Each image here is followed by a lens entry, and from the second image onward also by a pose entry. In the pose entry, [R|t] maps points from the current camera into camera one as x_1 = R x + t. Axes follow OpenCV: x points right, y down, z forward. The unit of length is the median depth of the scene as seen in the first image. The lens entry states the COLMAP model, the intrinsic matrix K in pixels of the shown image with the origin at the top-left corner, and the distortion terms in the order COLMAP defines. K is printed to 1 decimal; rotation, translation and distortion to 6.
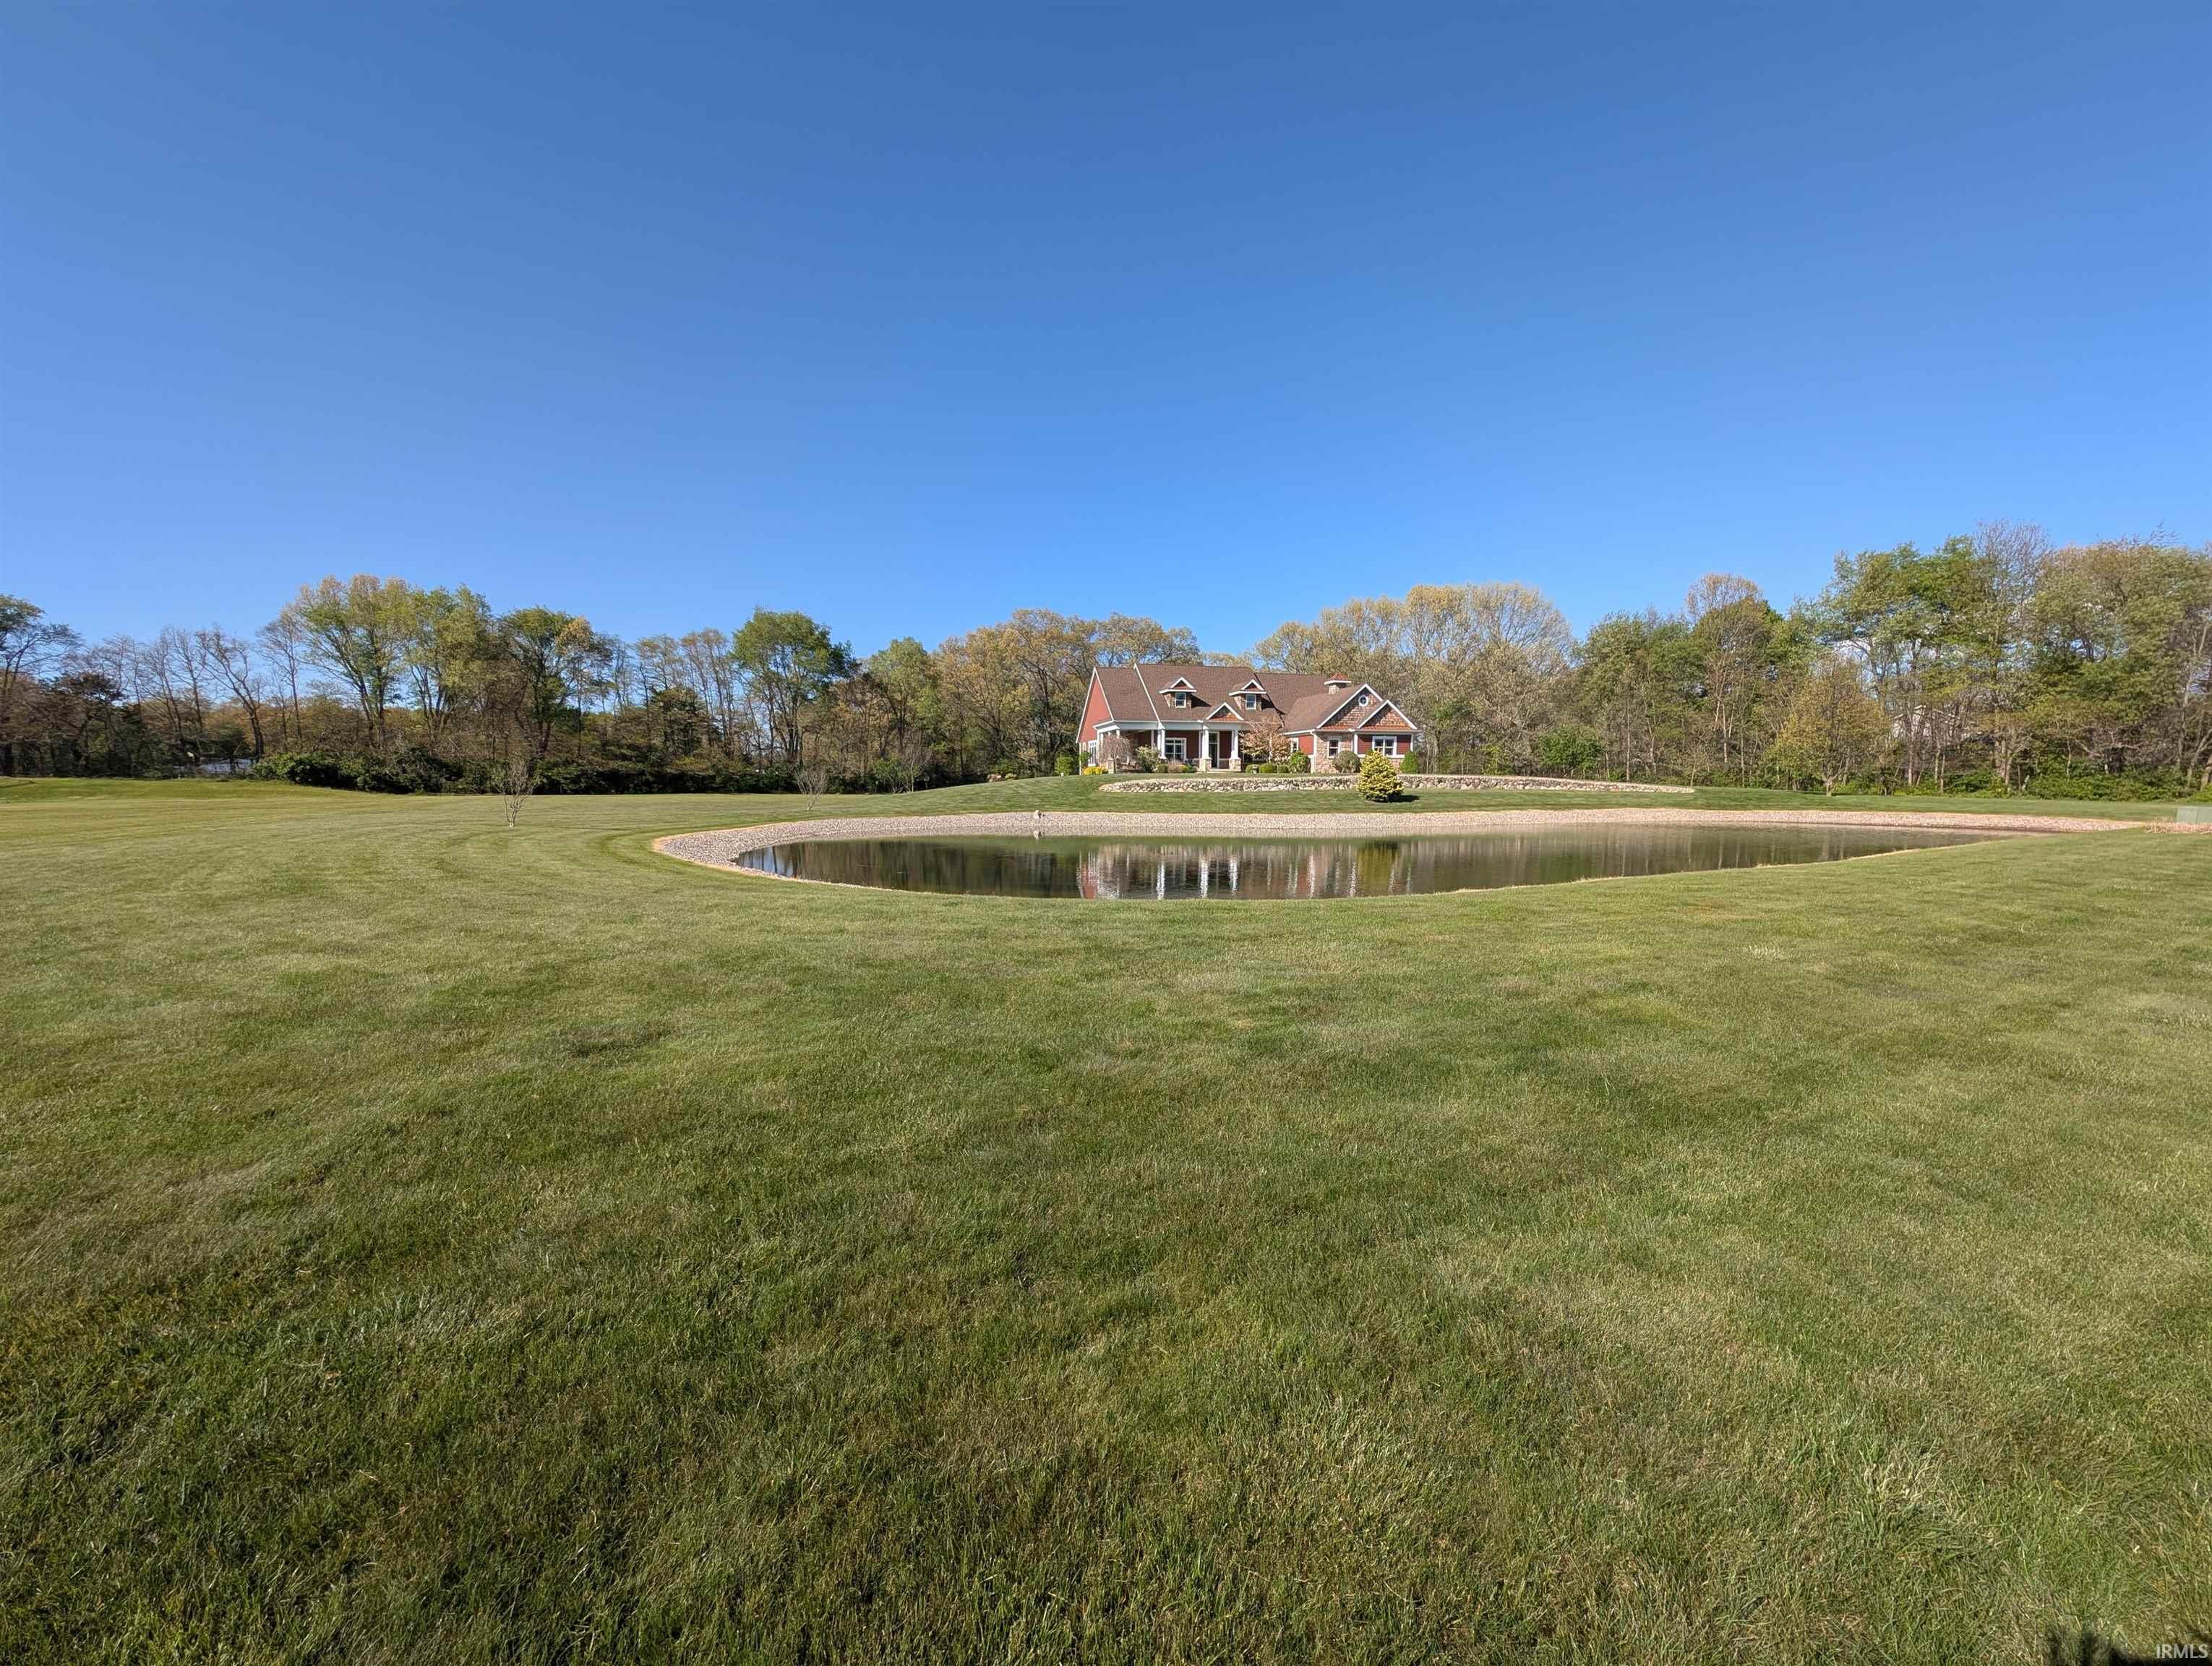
lens RADIAL K [[805.1, 0, 1097.3], [0, 805.1, 842.7], [0, 0, 1]] dist [0.000677, -0.000210]
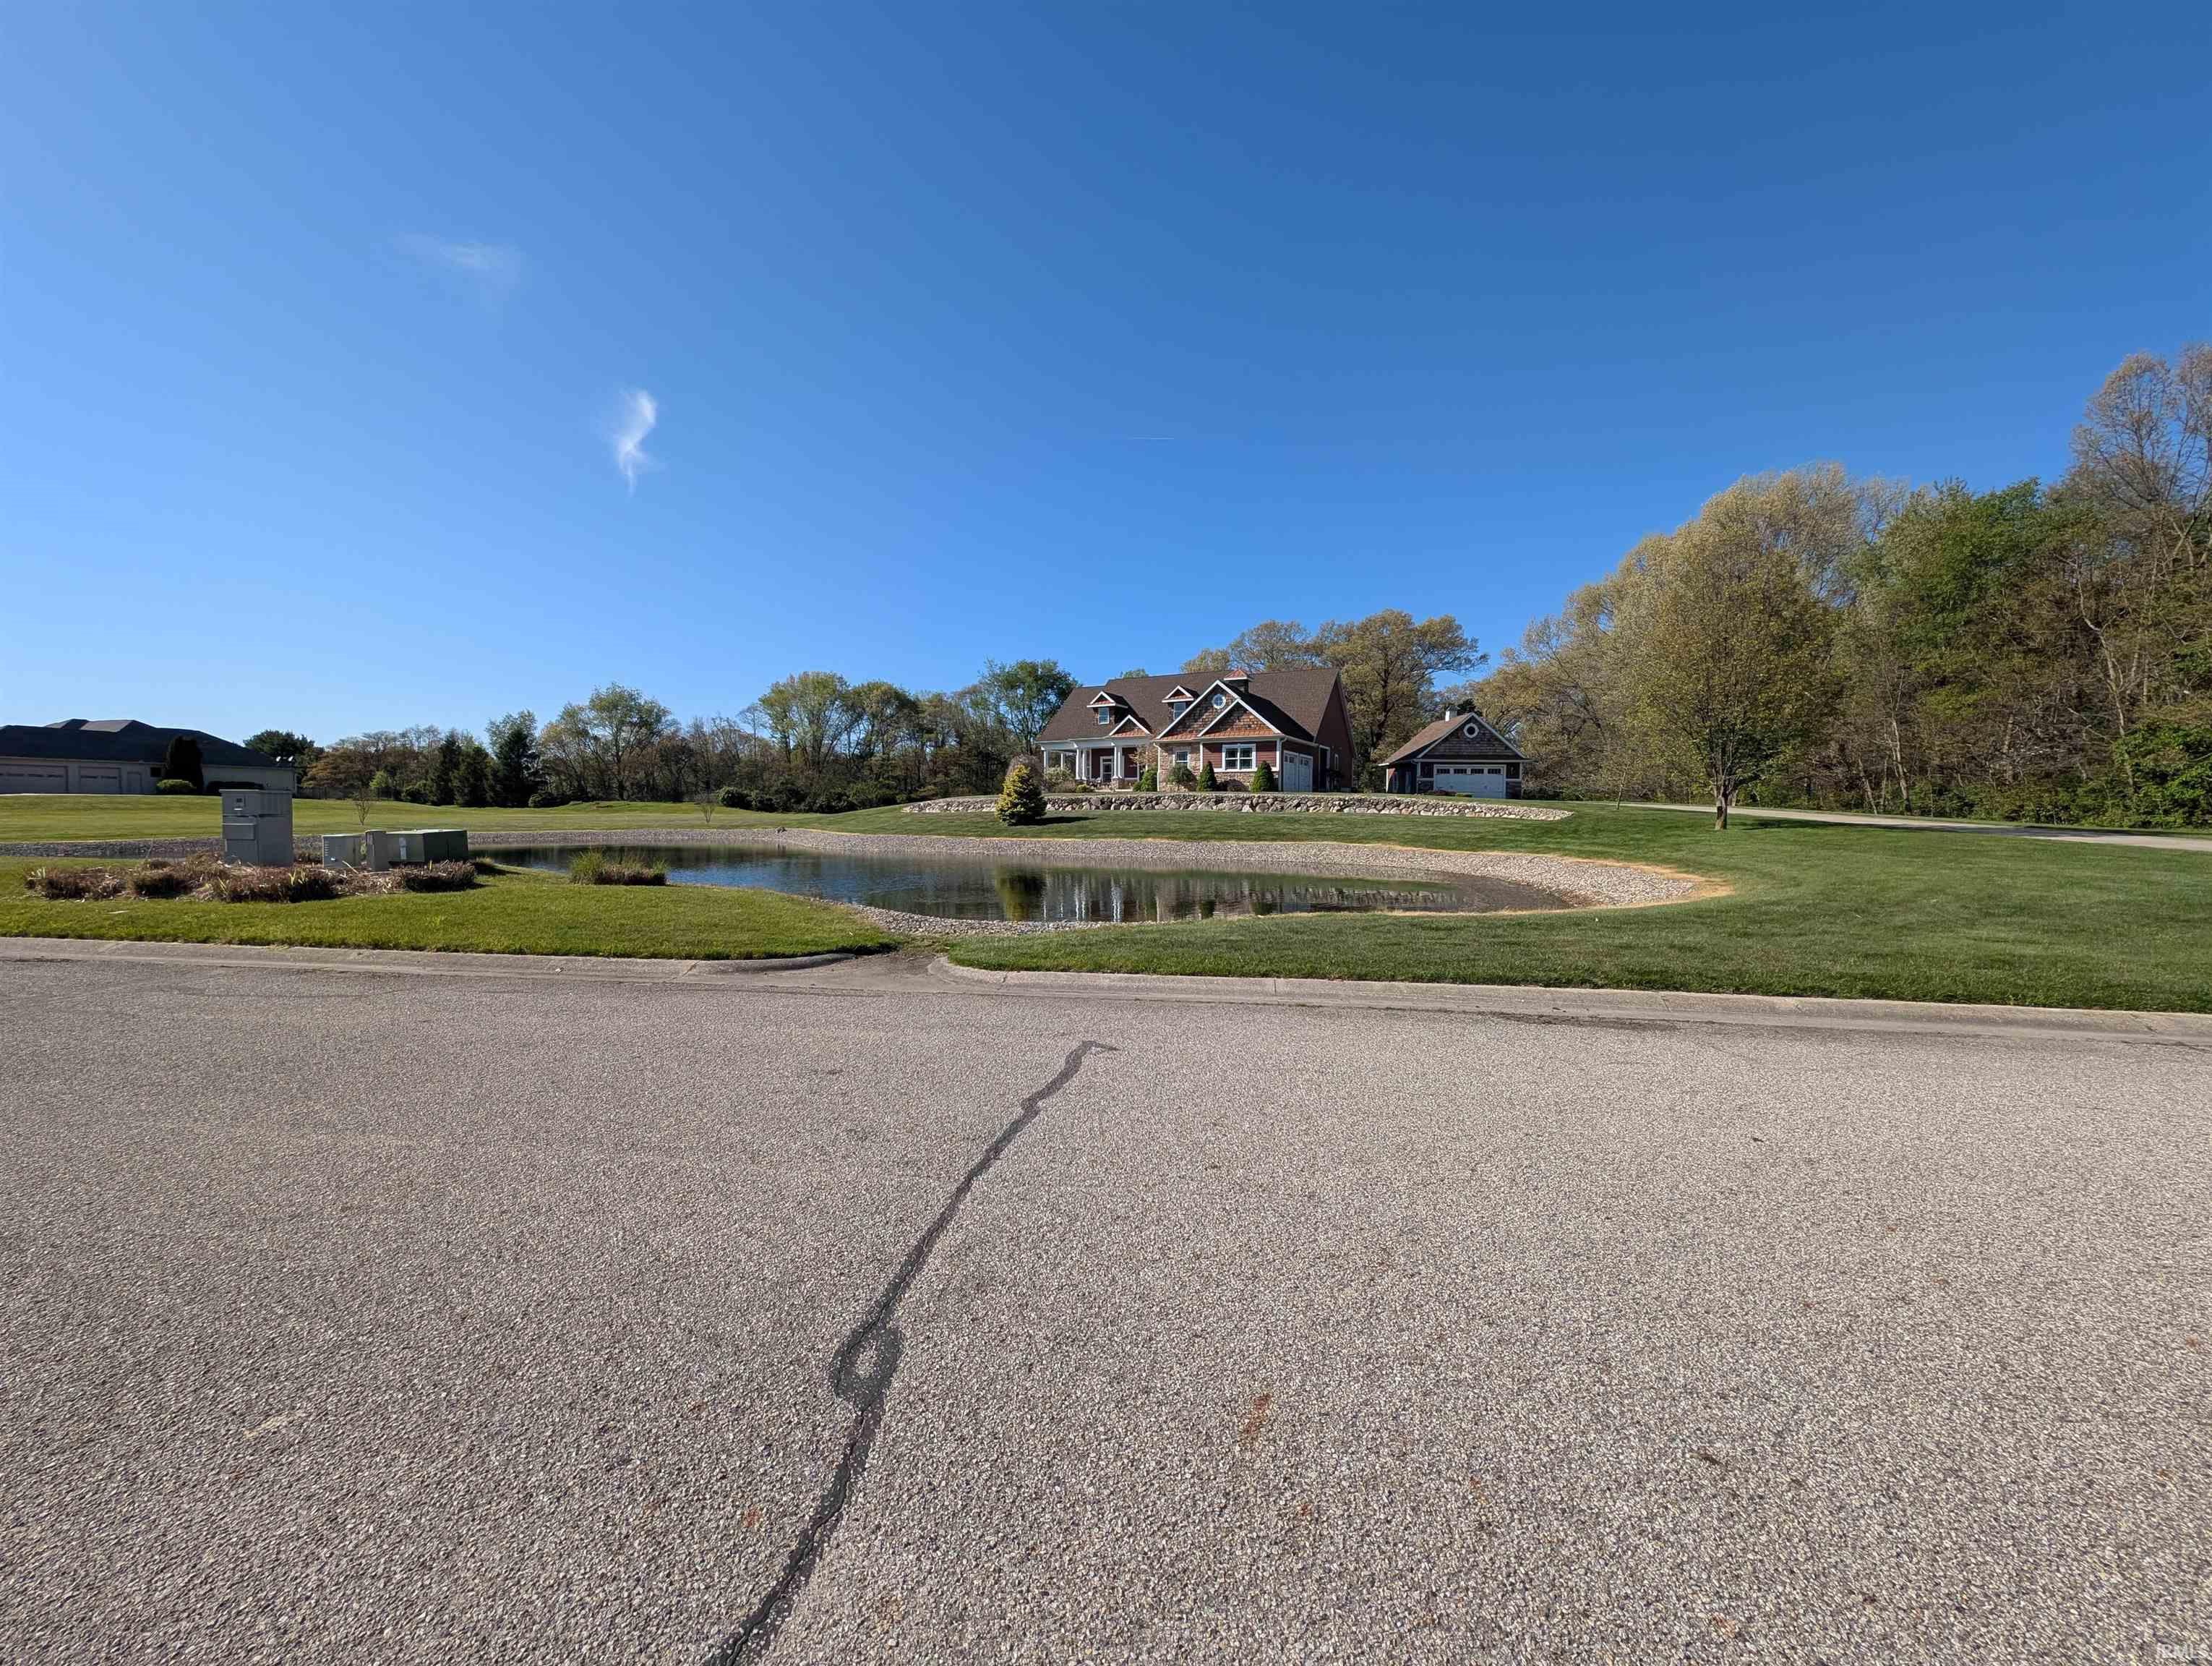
lens RADIAL K [[805.1, 0, 1097.3], [0, 805.1, 842.7], [0, 0, 1]] dist [0.000677, -0.000210]
pose [[0.758045, 0.030565, -0.651486, 0.769797], [-0.053163, 0.998473, -0.015014, -0.018749], [0.650032, 0.046016, 0.758512, 0.329157]]
